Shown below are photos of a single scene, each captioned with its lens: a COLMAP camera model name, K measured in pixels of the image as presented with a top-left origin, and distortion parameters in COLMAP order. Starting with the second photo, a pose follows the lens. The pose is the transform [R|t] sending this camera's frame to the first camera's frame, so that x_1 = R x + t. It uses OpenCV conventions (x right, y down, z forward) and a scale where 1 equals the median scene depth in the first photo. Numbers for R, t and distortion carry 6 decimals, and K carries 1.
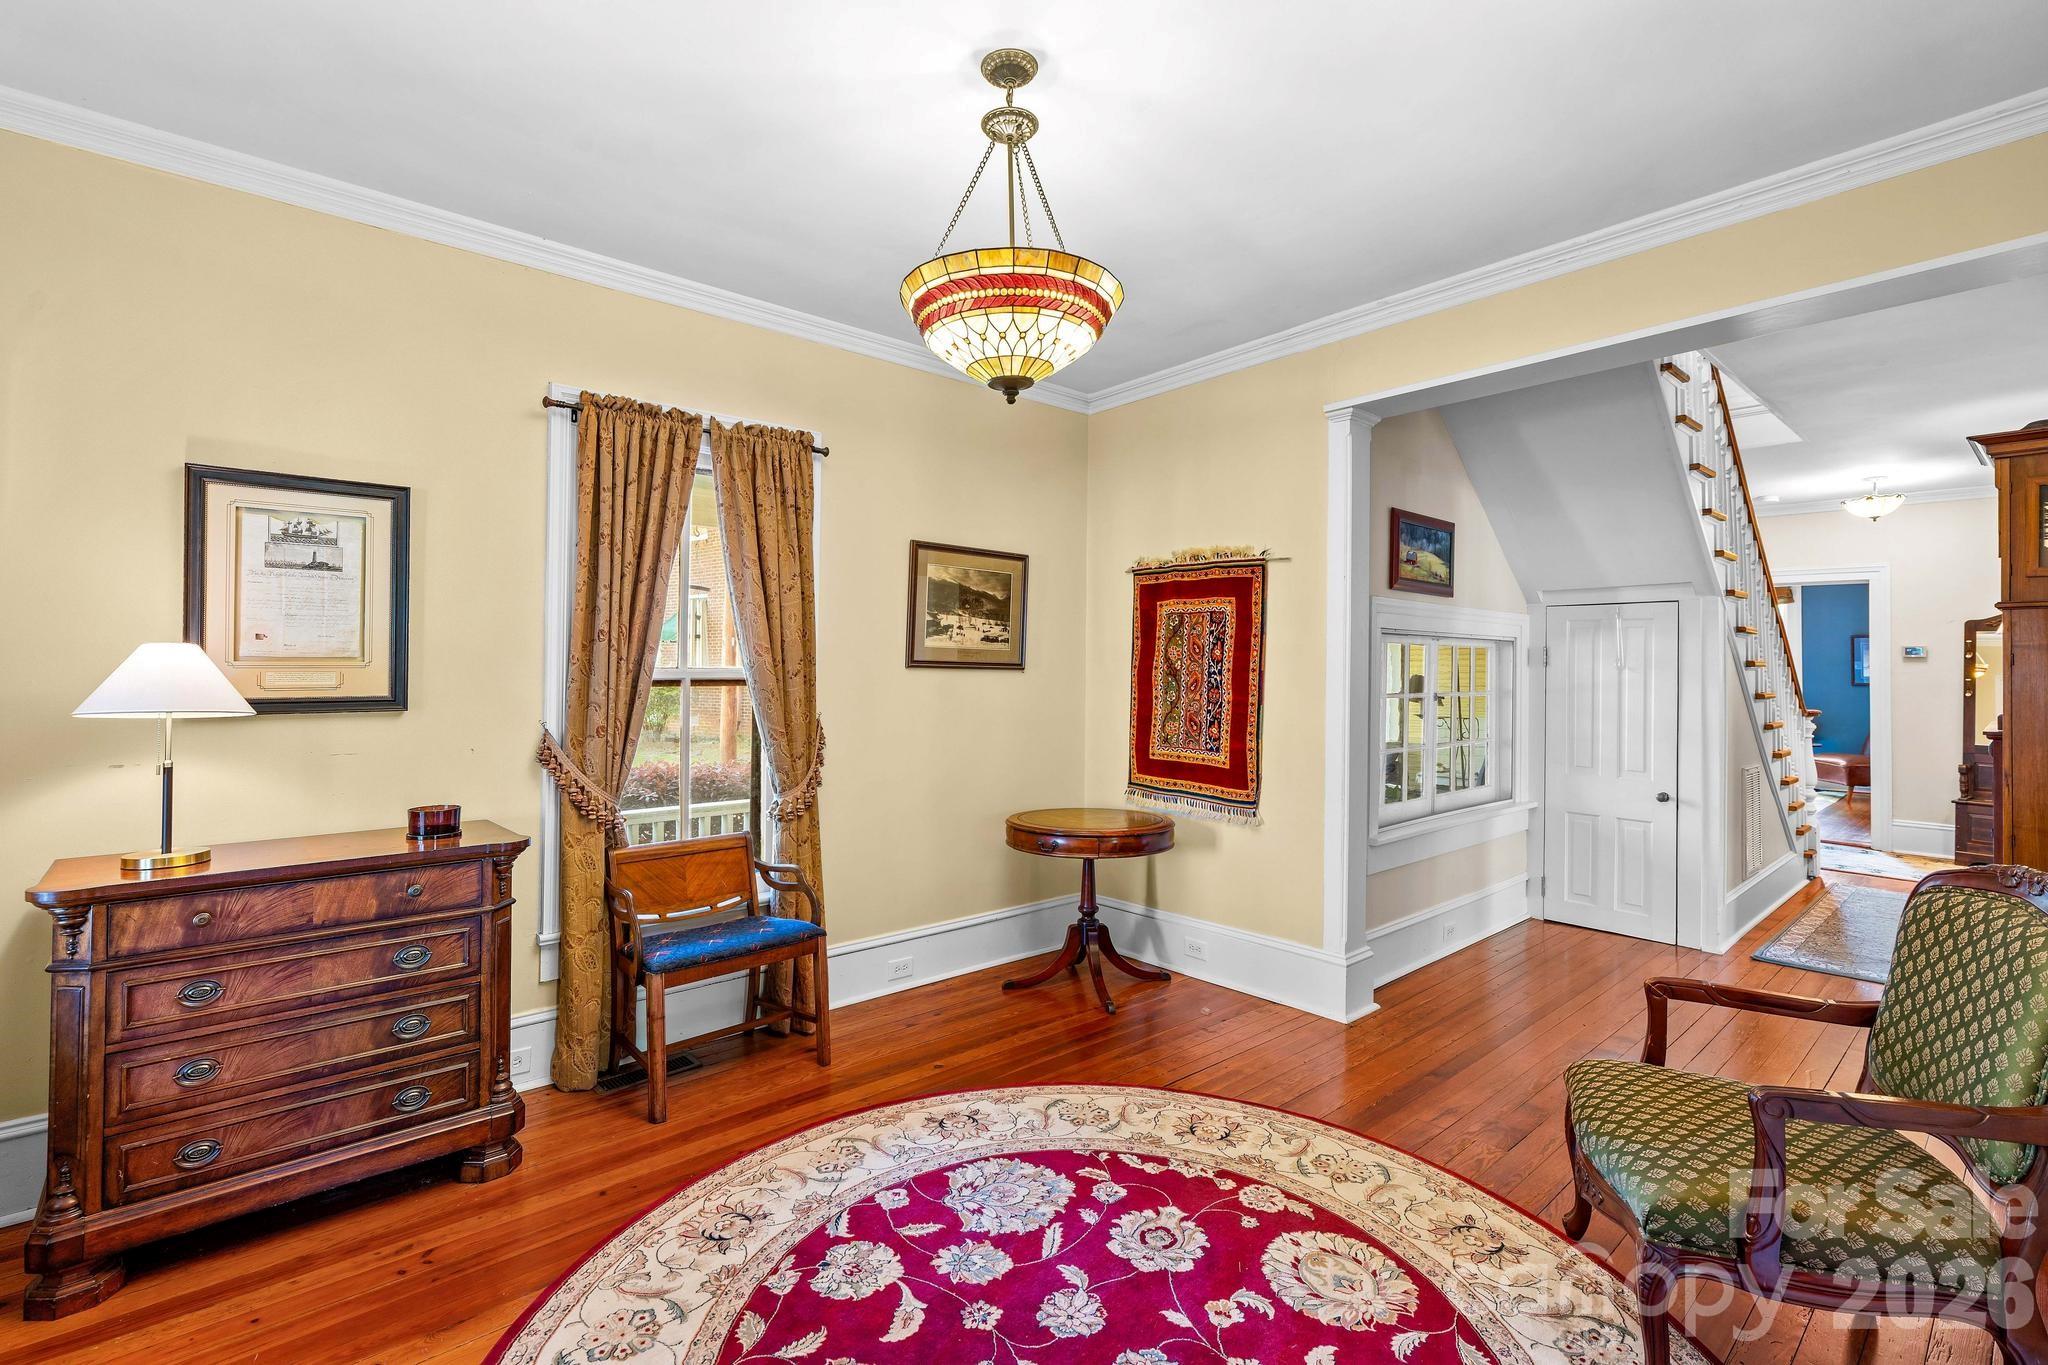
lens RADIAL K [[944.9, 0, 1020.6], [0, 944.9, 654.5], [0, 0, 1]] dist [-0.006867, 0.003867]
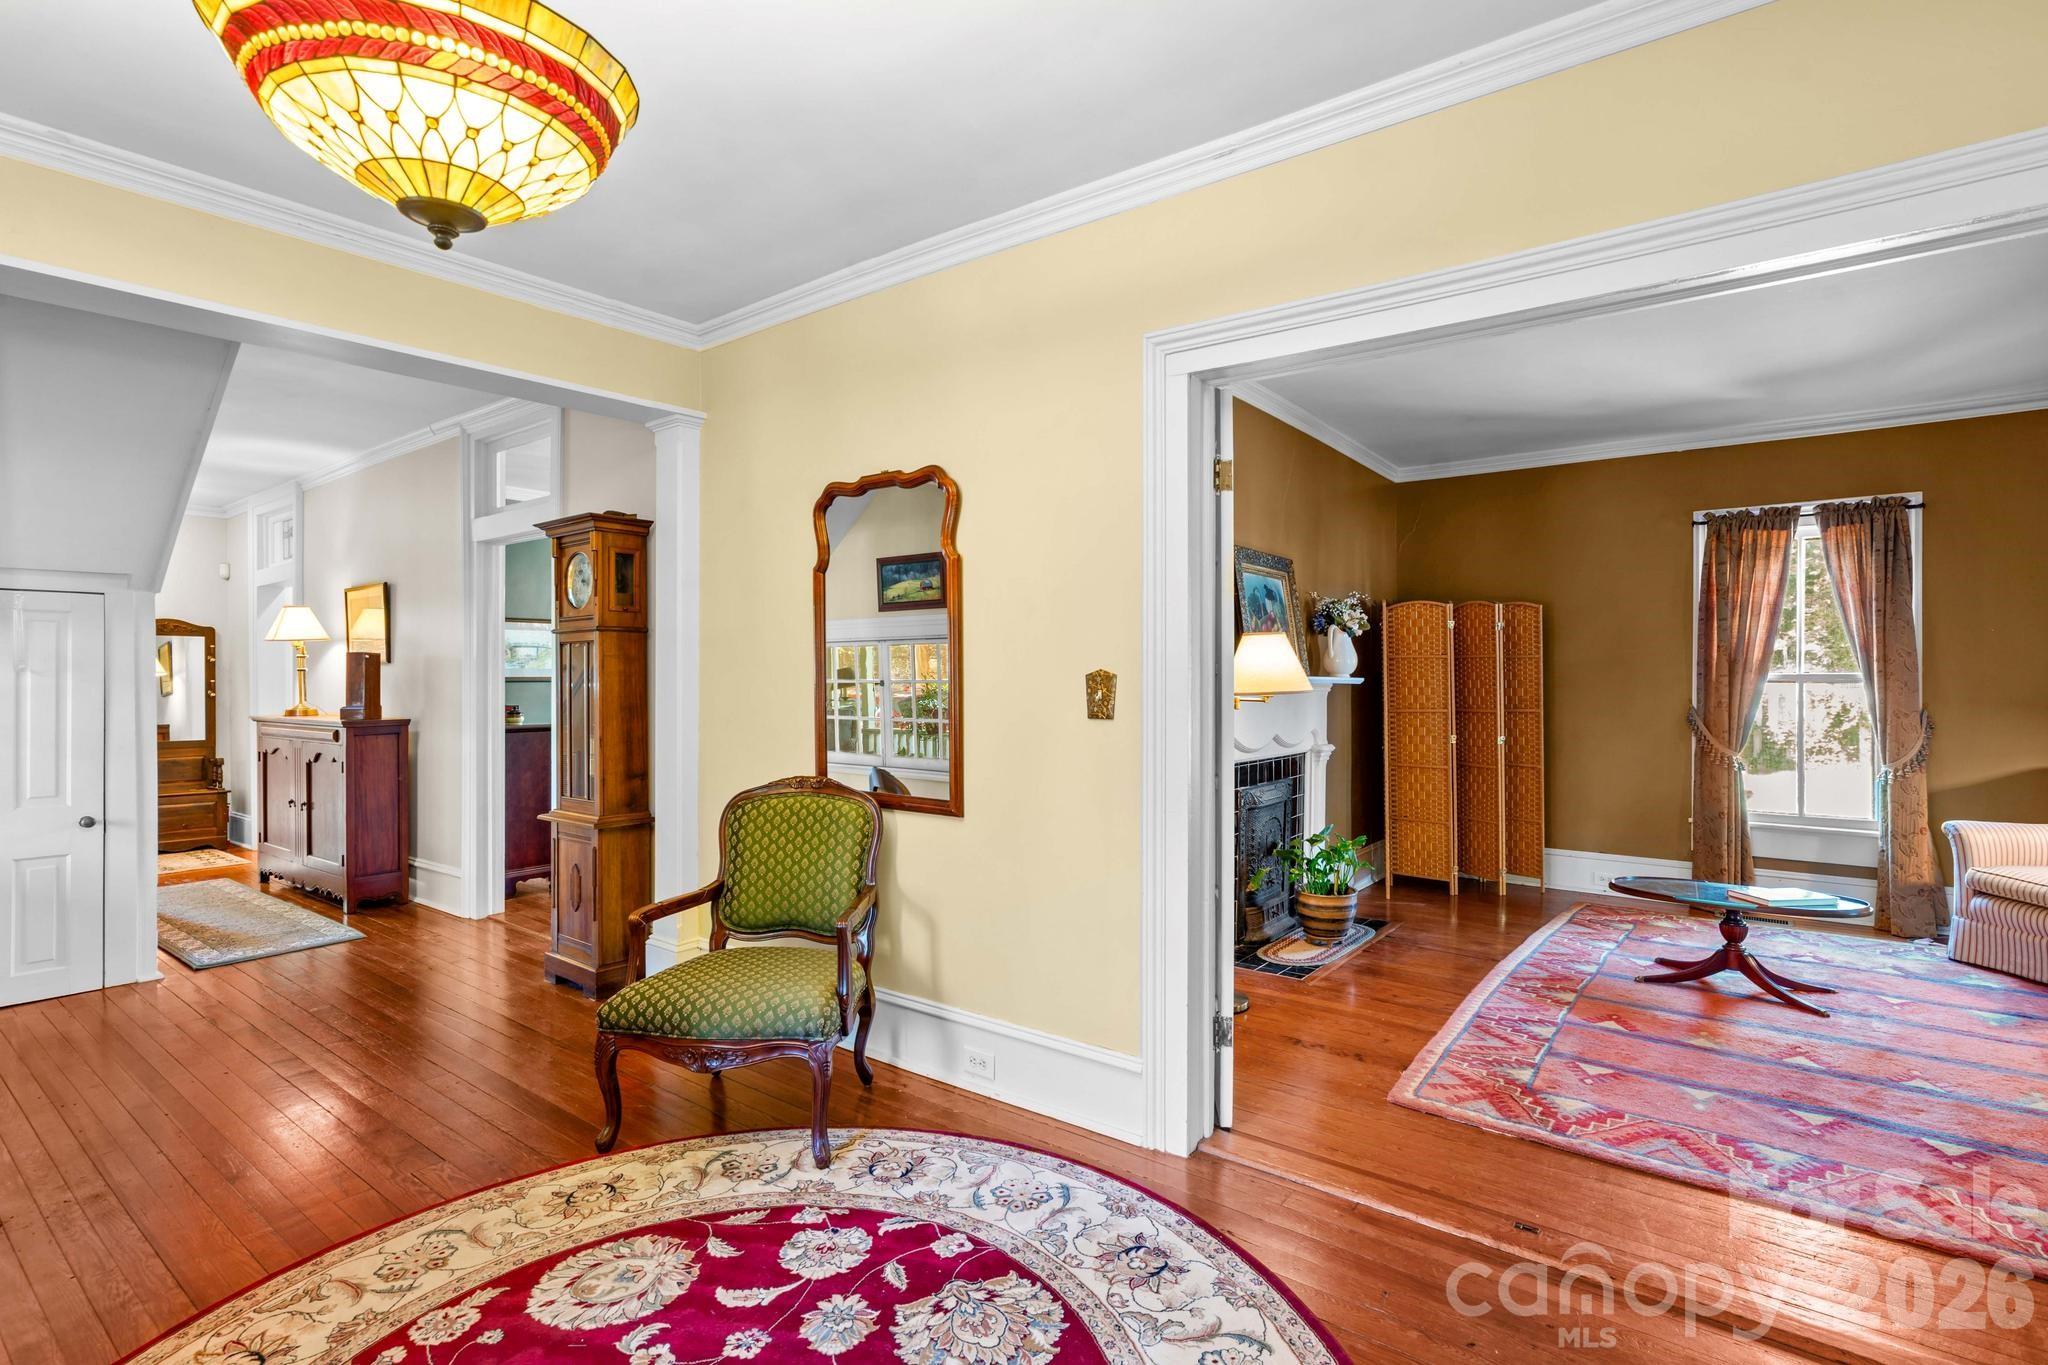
lens RADIAL K [[944.9, 0, 1032.0], [0, 944.9, 682.9], [0, 0, 1]] dist [-0.006867, 0.003867]
pose [[-0.191207, -0.010711, 0.981491, -0.500029], [-0.012345, 0.999888, 0.008507, 0.014887], [-0.981472, -0.010490, -0.191318, 0.540823]]
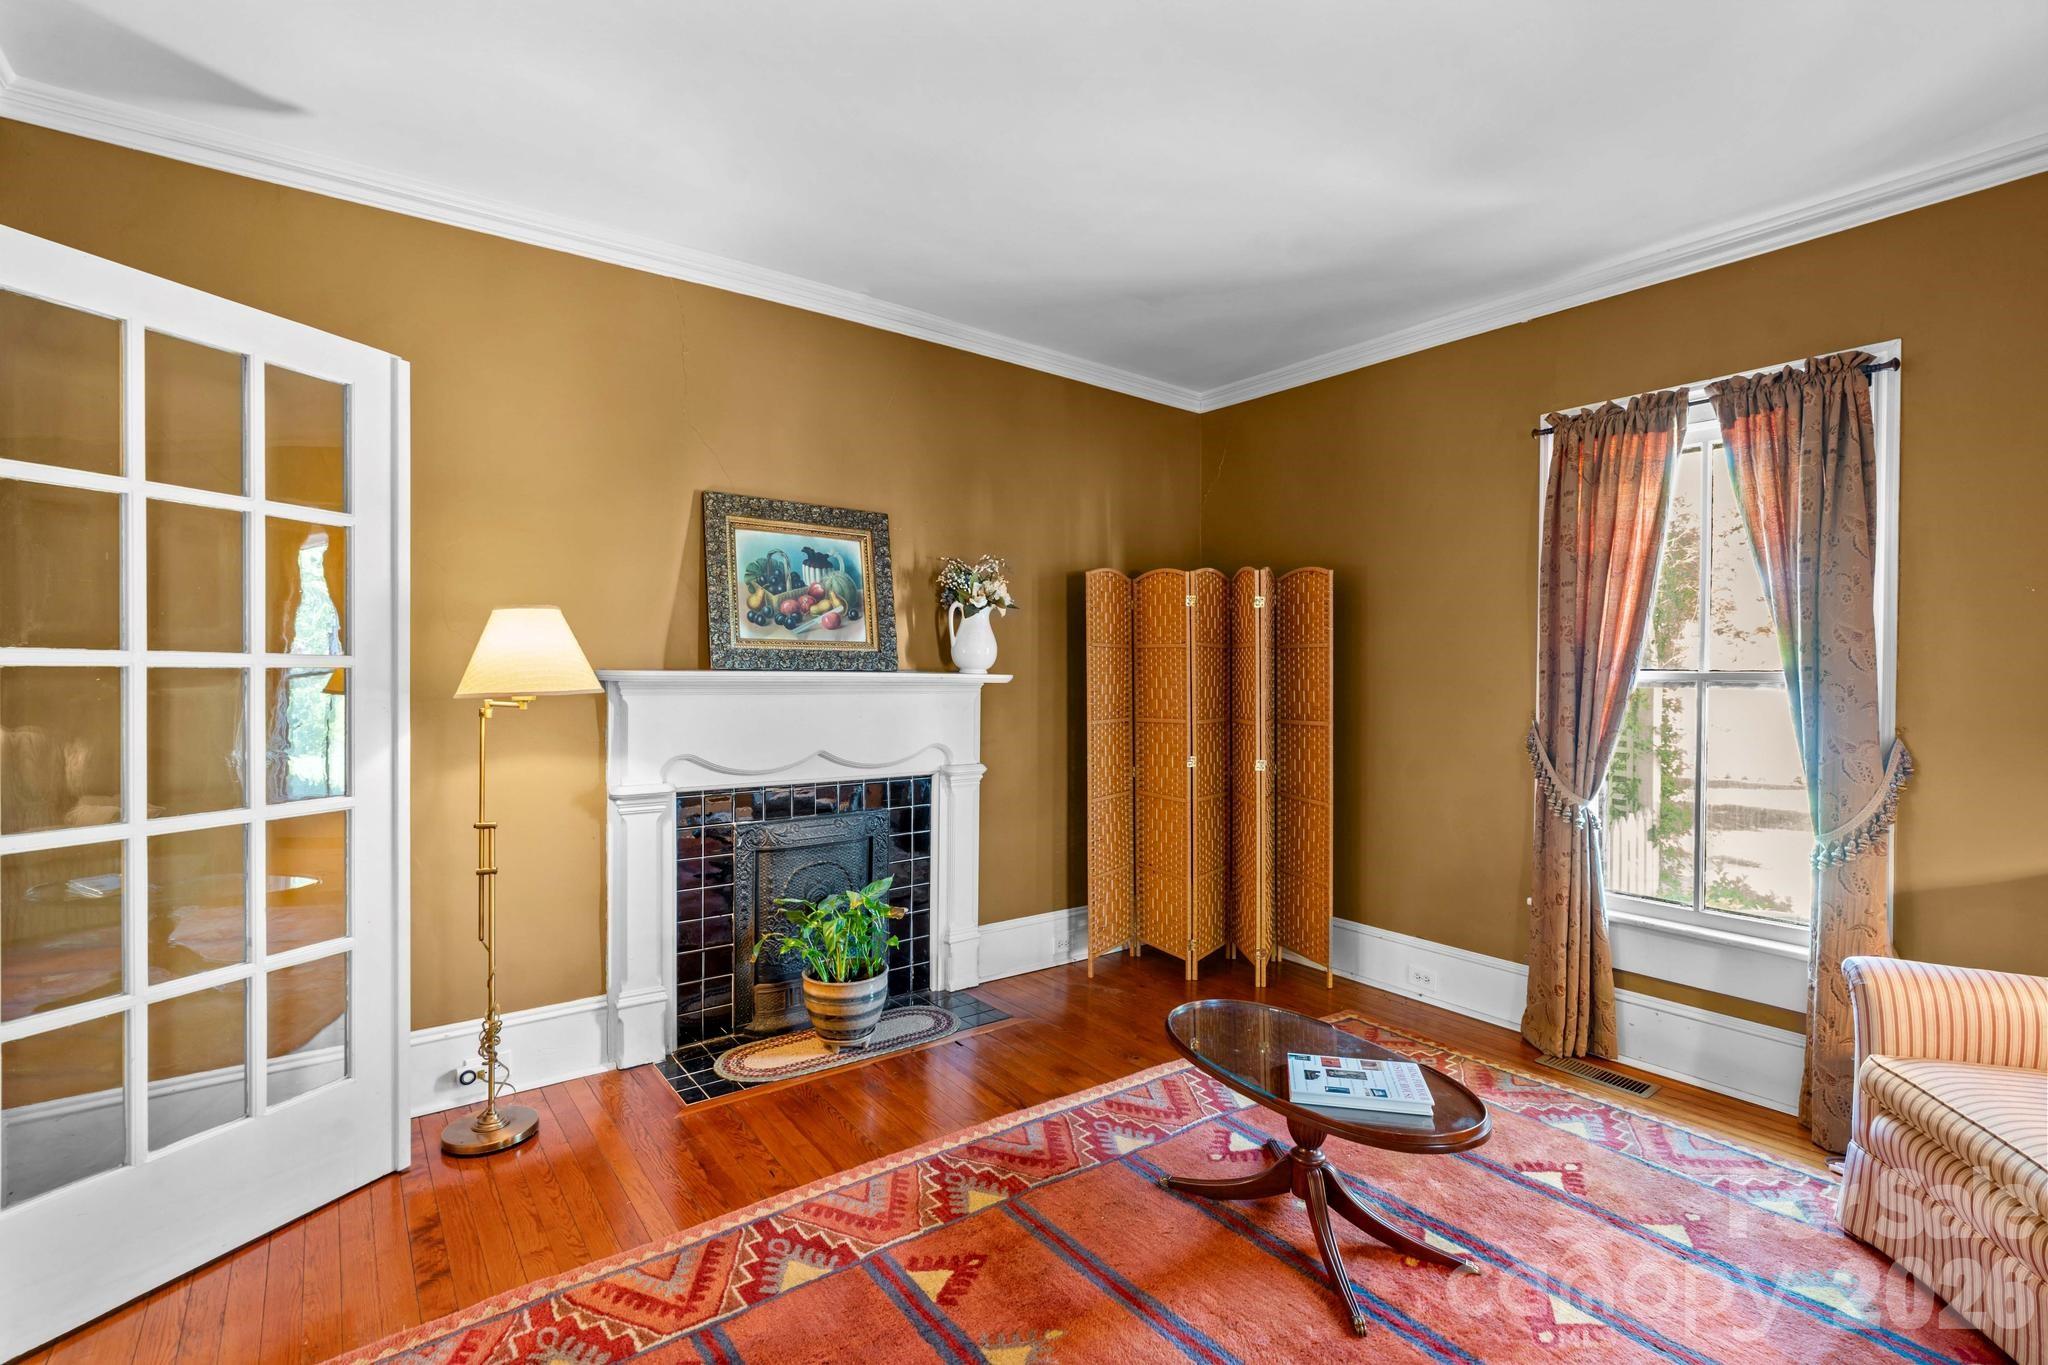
lens RADIAL K [[944.9, 0, 986.8], [0, 944.9, 677.5], [0, 0, 1]] dist [-0.006867, 0.003867]
pose [[0.078401, -0.017139, 0.996775, -0.148877], [-0.015390, 0.999712, 0.018400, -0.006037], [-0.996803, -0.016783, 0.078115, -0.509333]]
